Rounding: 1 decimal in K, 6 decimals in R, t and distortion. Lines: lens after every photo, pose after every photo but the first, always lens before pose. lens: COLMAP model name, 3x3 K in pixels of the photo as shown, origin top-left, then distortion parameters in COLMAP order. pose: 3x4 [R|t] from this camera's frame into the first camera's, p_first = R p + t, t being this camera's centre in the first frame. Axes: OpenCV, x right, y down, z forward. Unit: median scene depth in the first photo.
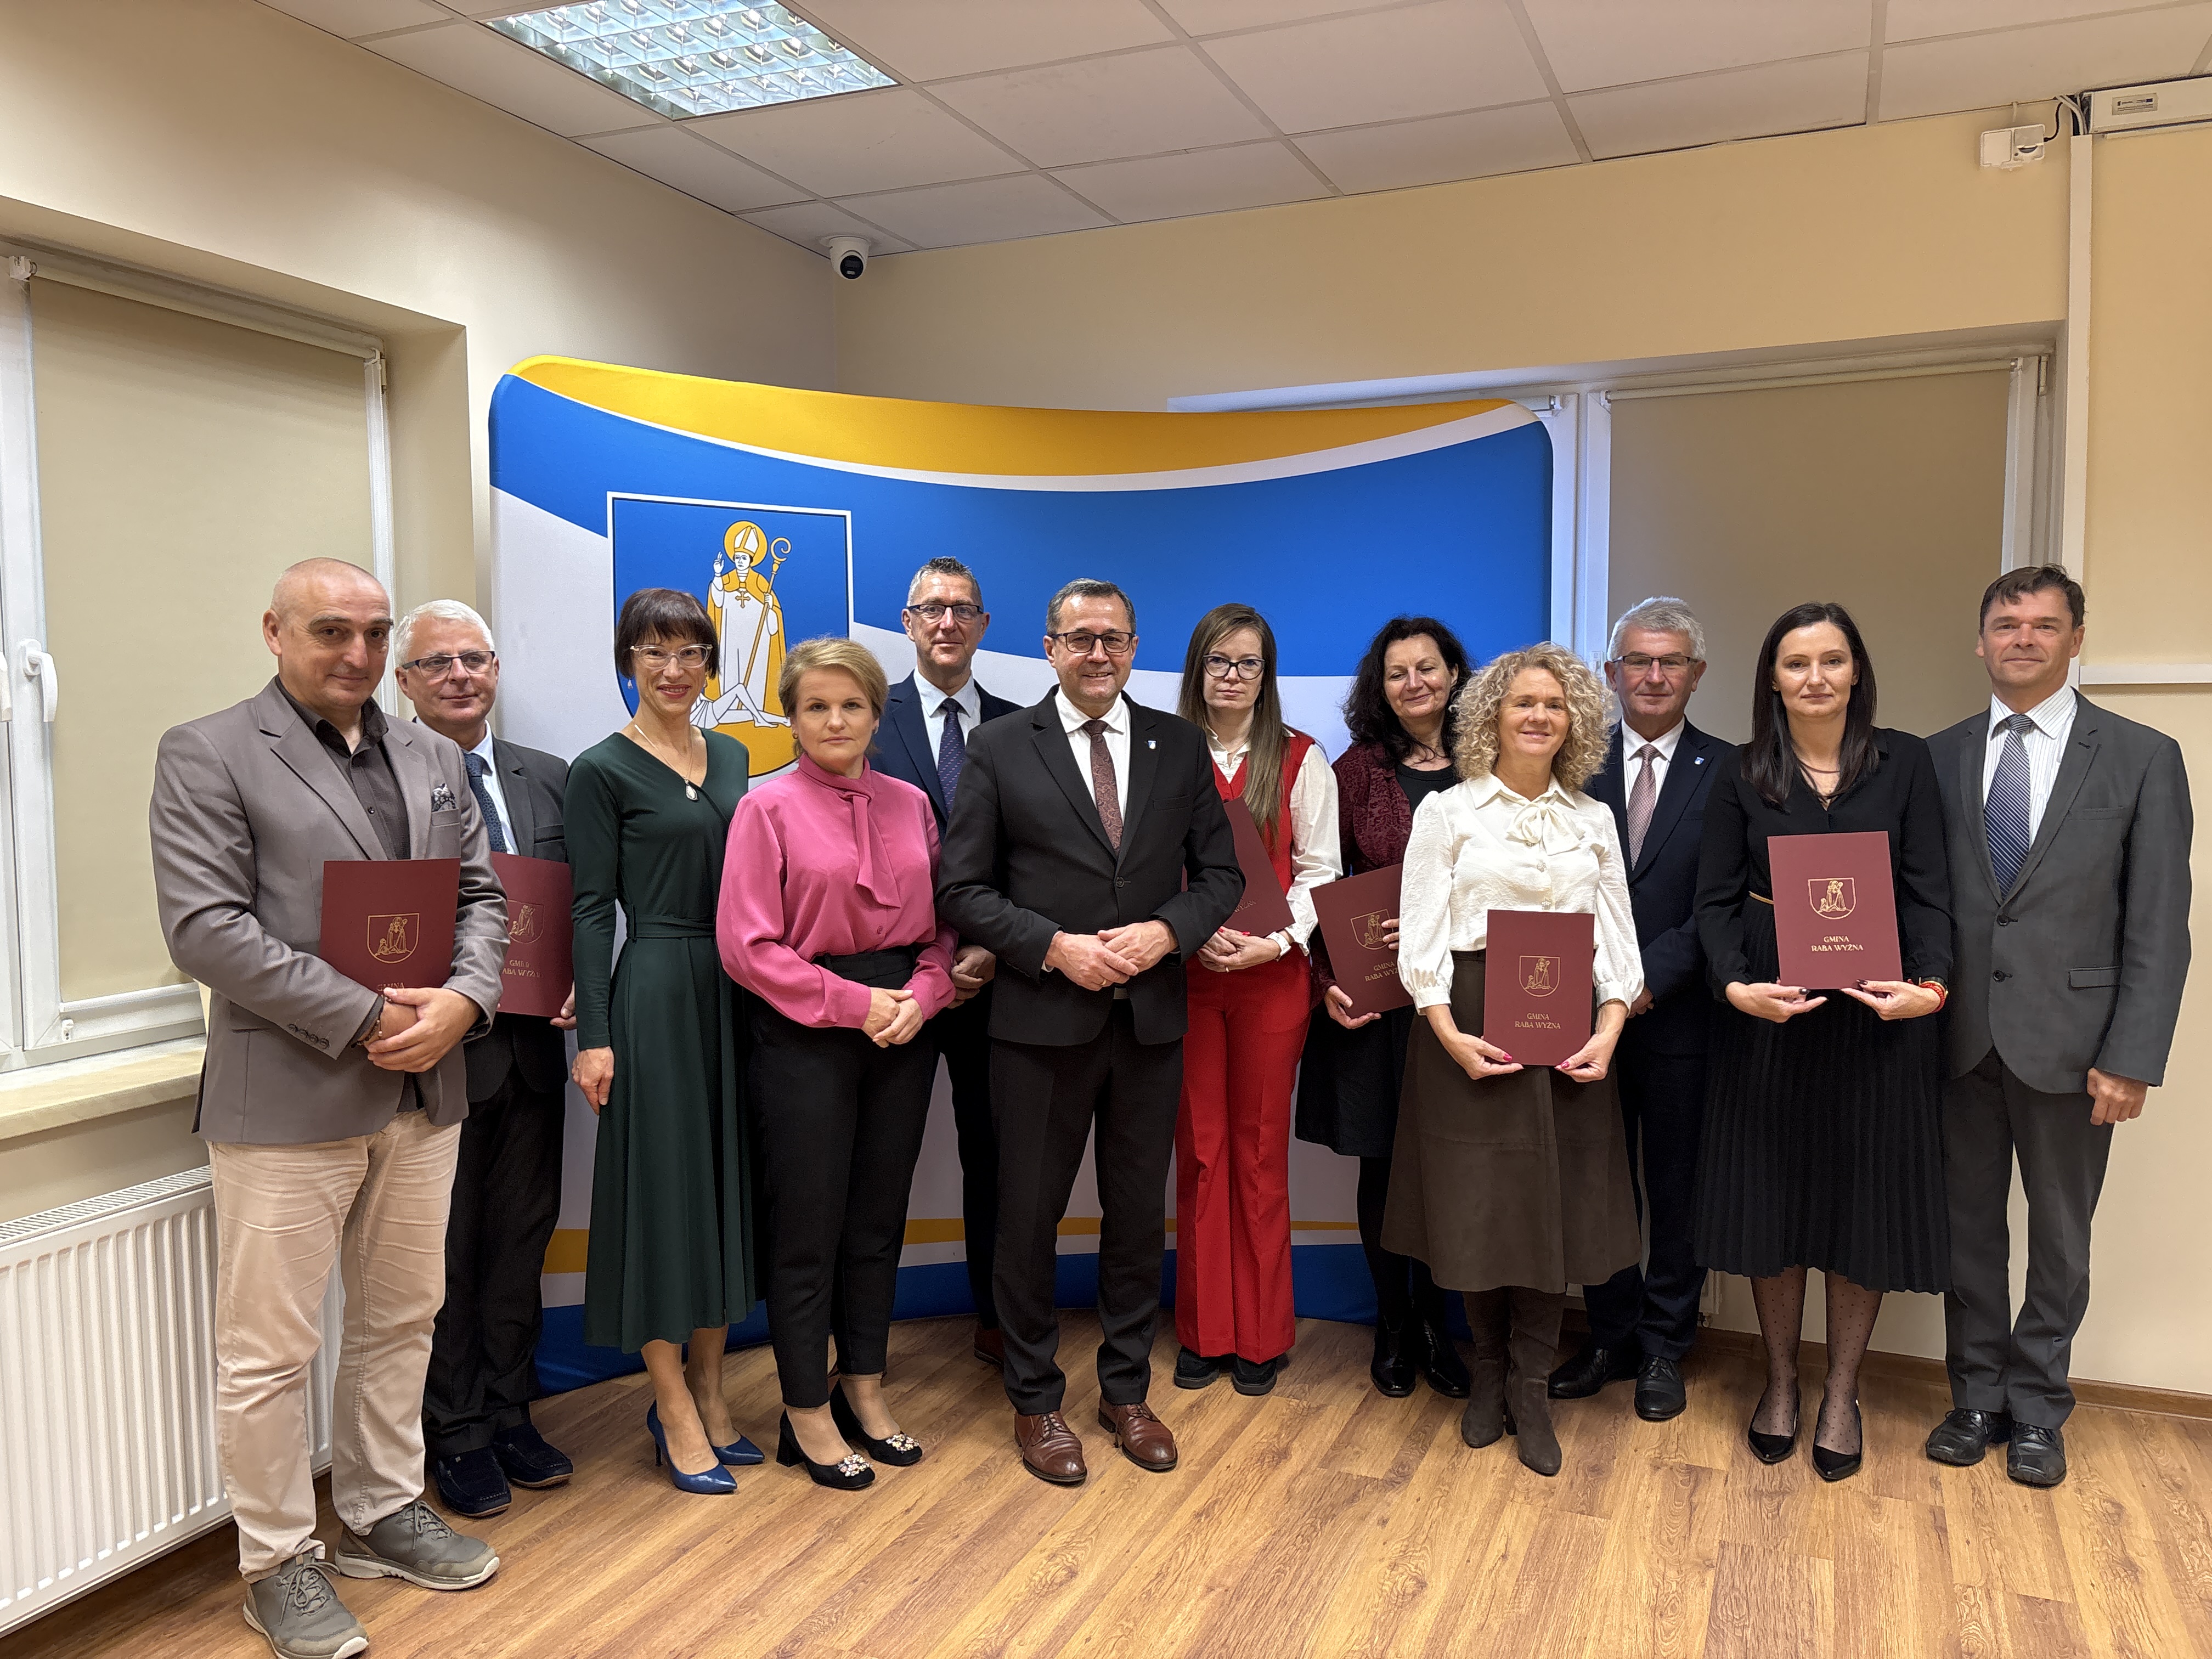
lens RADIAL K [[1662.2, 0, 1093.6], [0, 1662.2, 843.7], [0, 0, 1]] dist [0.067243, -0.065908]
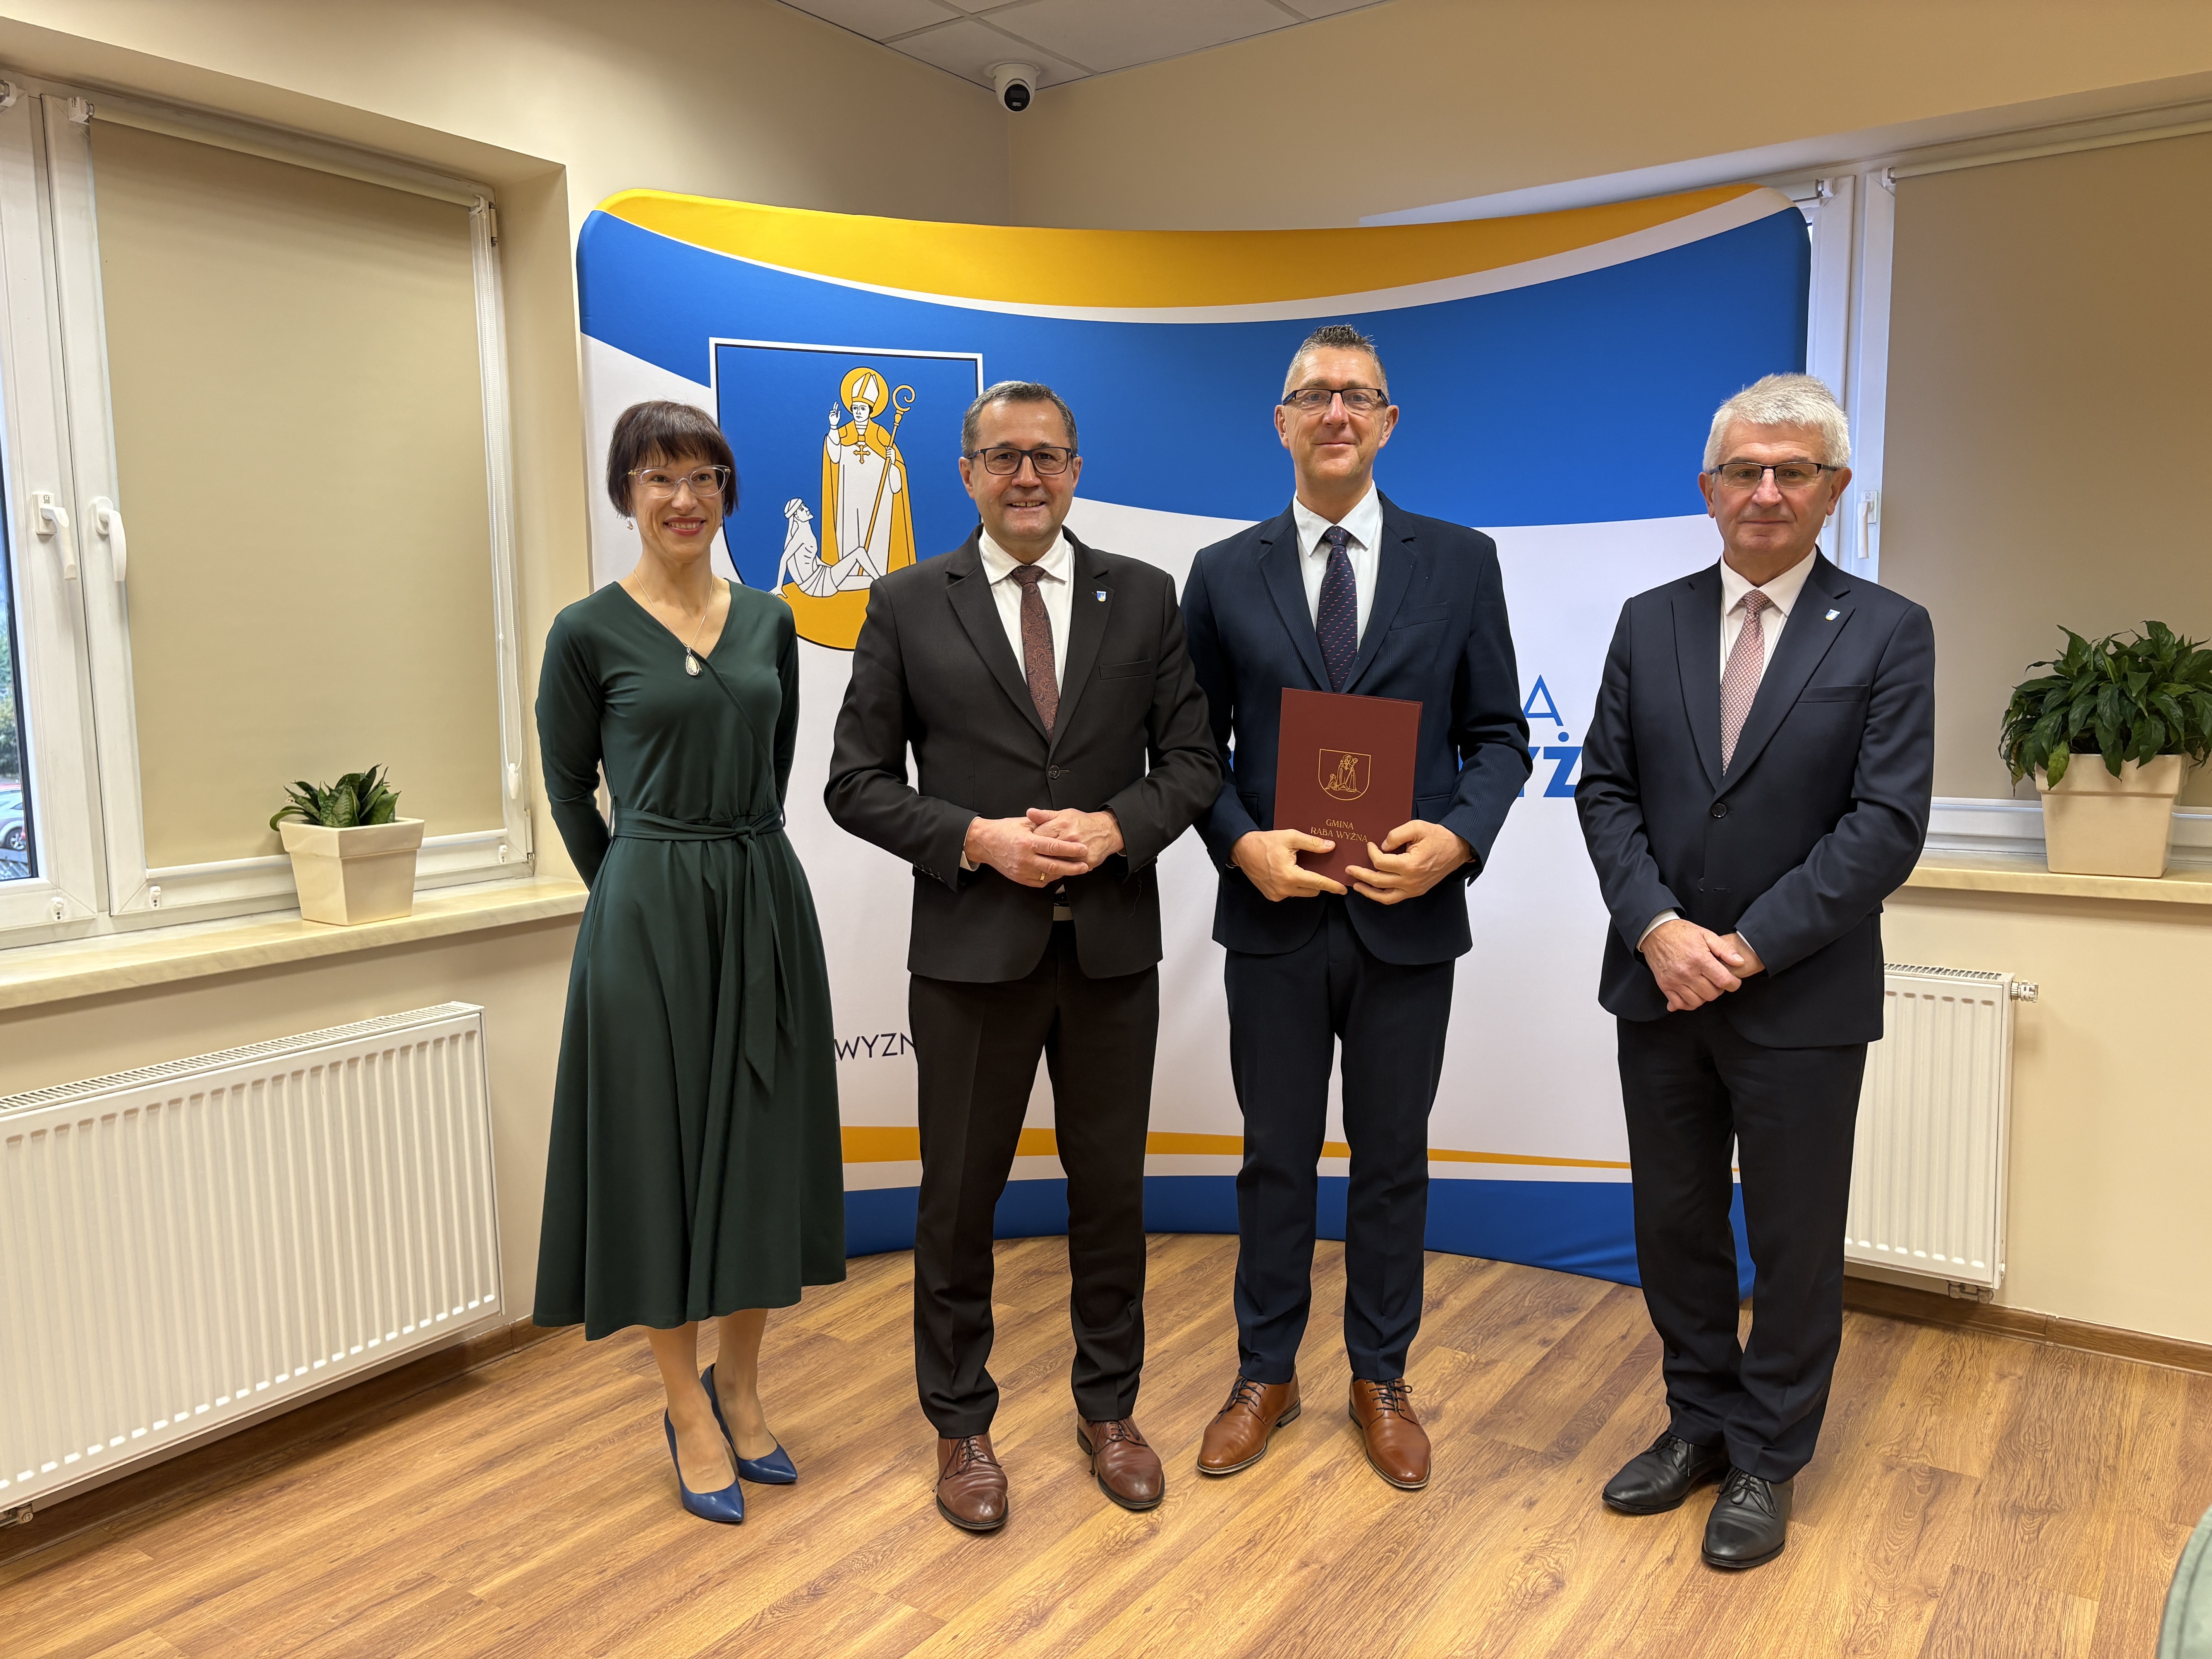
lens RADIAL K [[1662.2, 0, 1107.4], [0, 1662.2, 834.5], [0, 0, 1]] dist [0.067243, -0.065908]
pose [[0.980448, 0.011302, -0.196455, 0.126638], [-0.003254, 0.999144, 0.041239, 0.029722], [0.196753, -0.039793, 0.979645, 0.135824]]
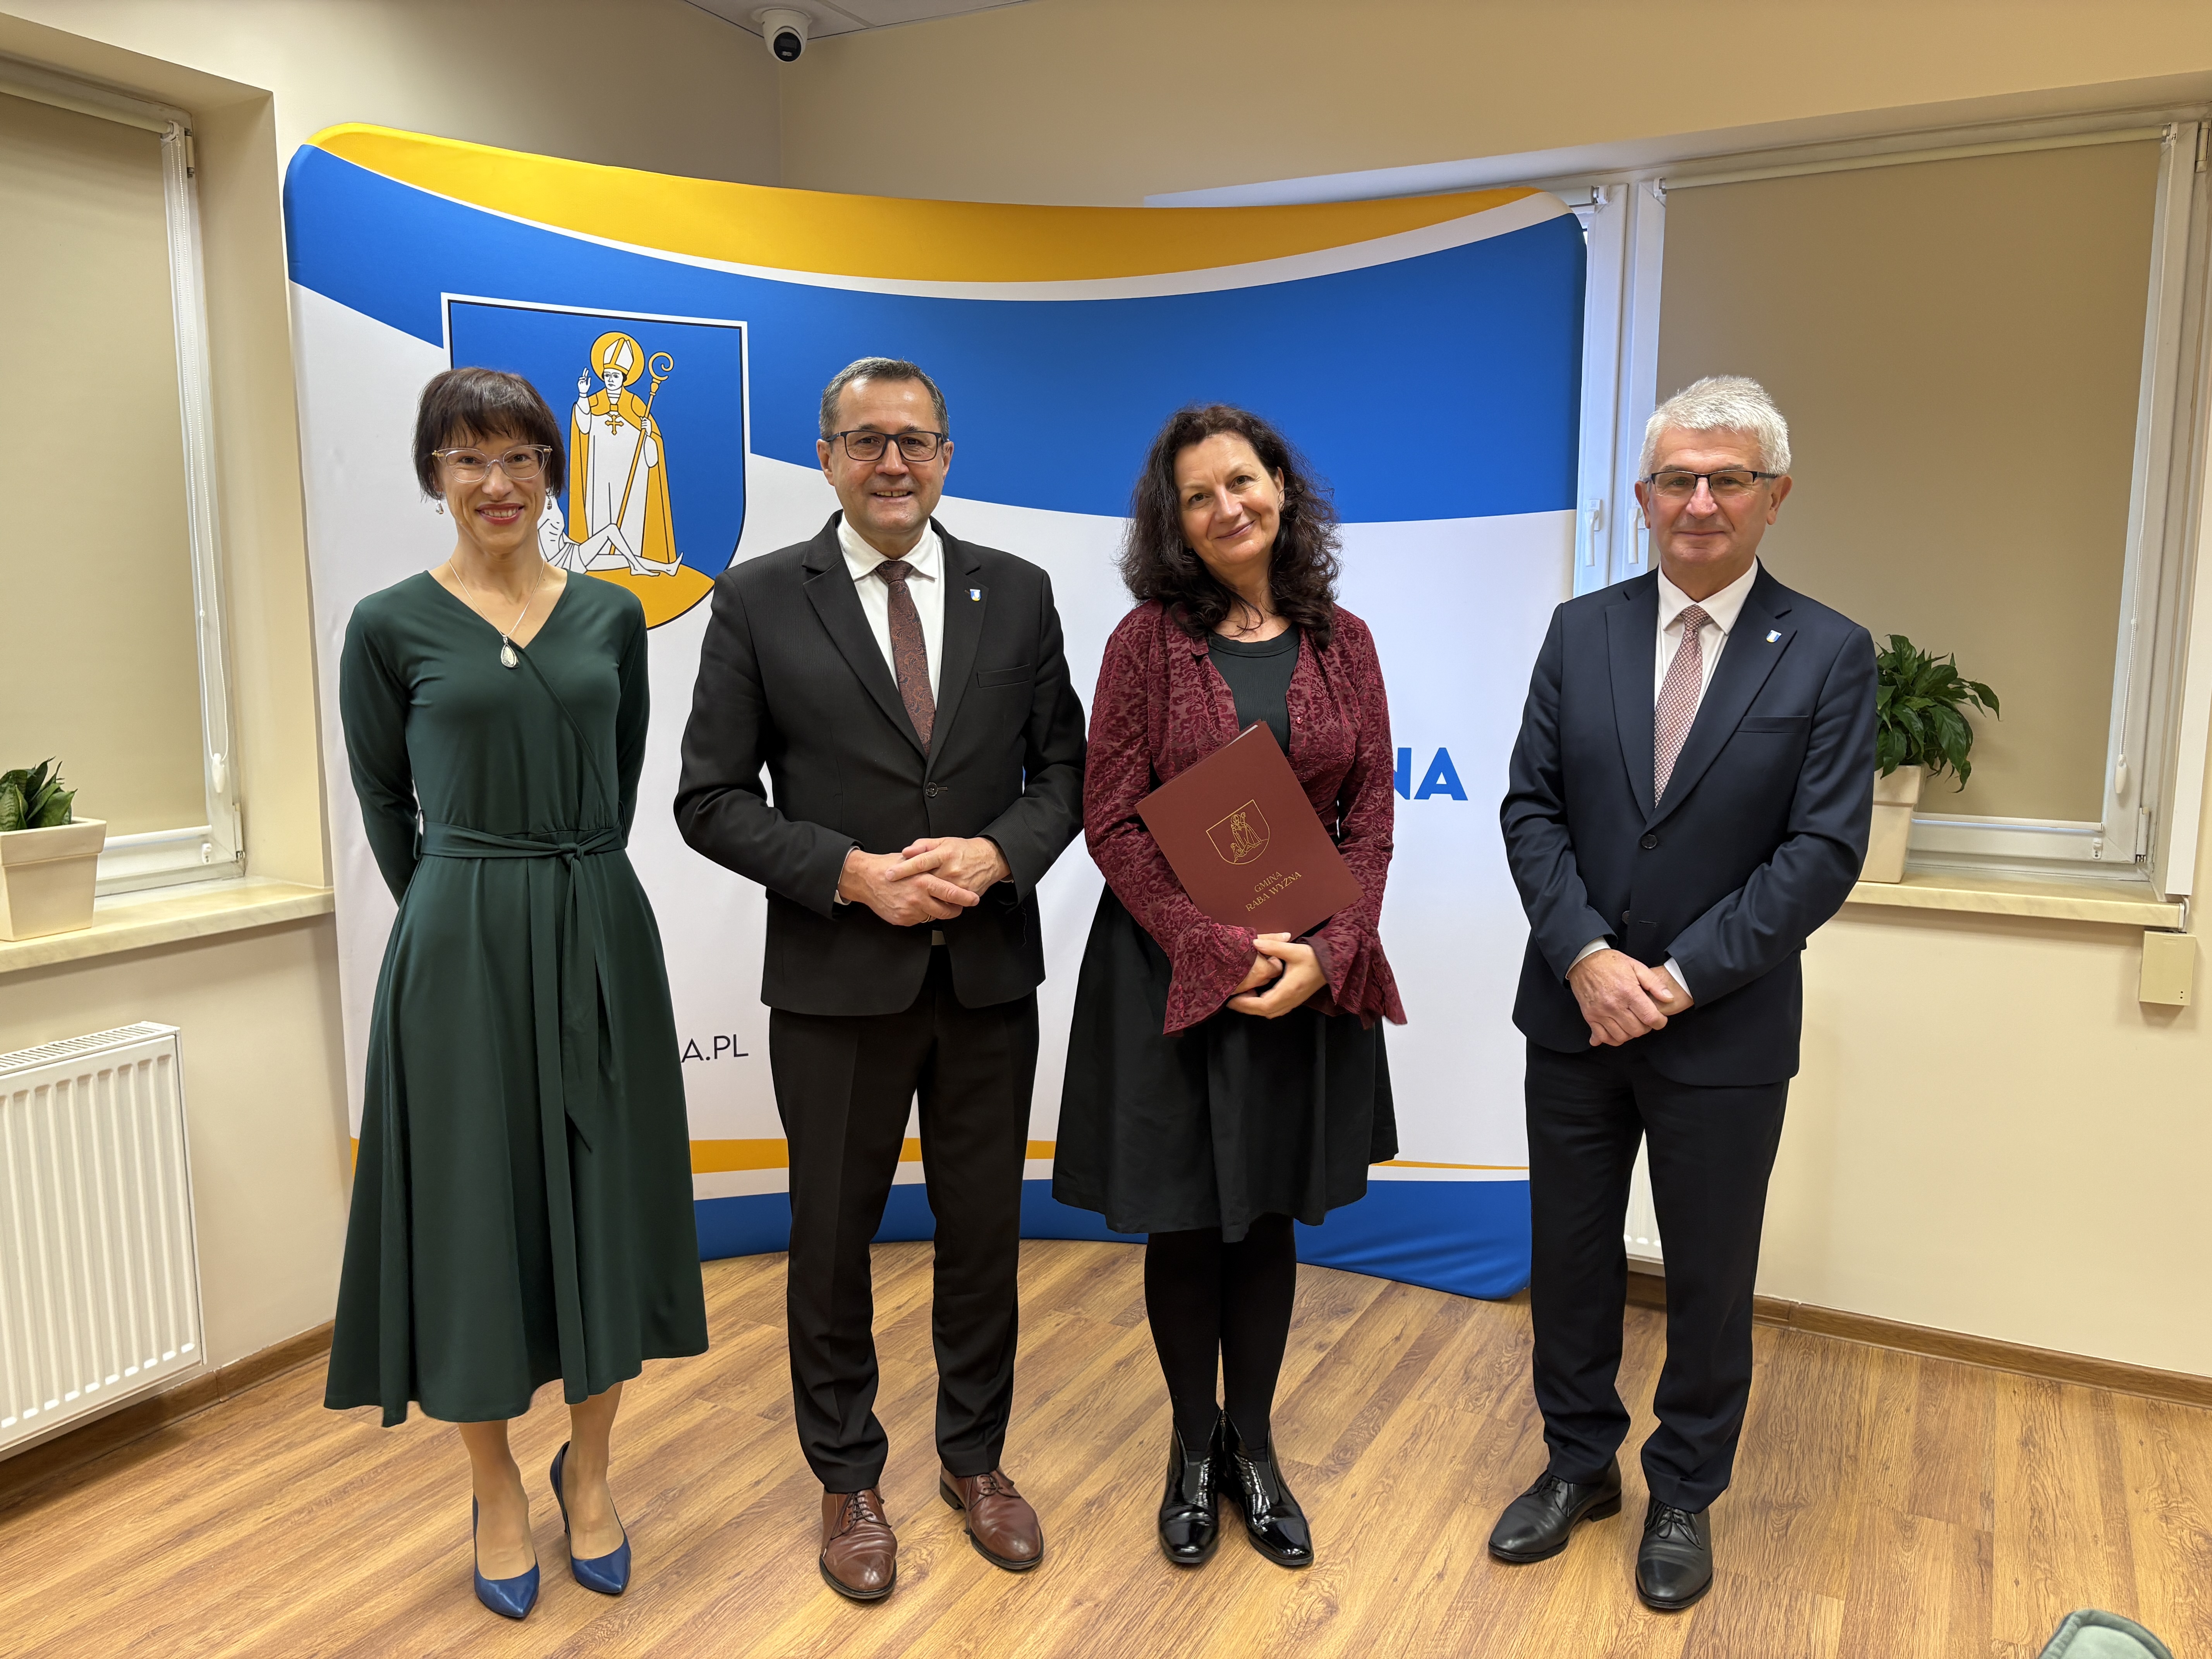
lens RADIAL K [[1662.2, 0, 1110.6], [0, 1662.2, 828.8], [0, 0, 1]] dist [0.067243, -0.065908]
pose [[0.997571, 0.018659, -0.067116, 0.125846], [-0.014520, 0.997993, 0.061631, 0.004707], [0.068131, -0.060507, 0.995840, 0.174555]]
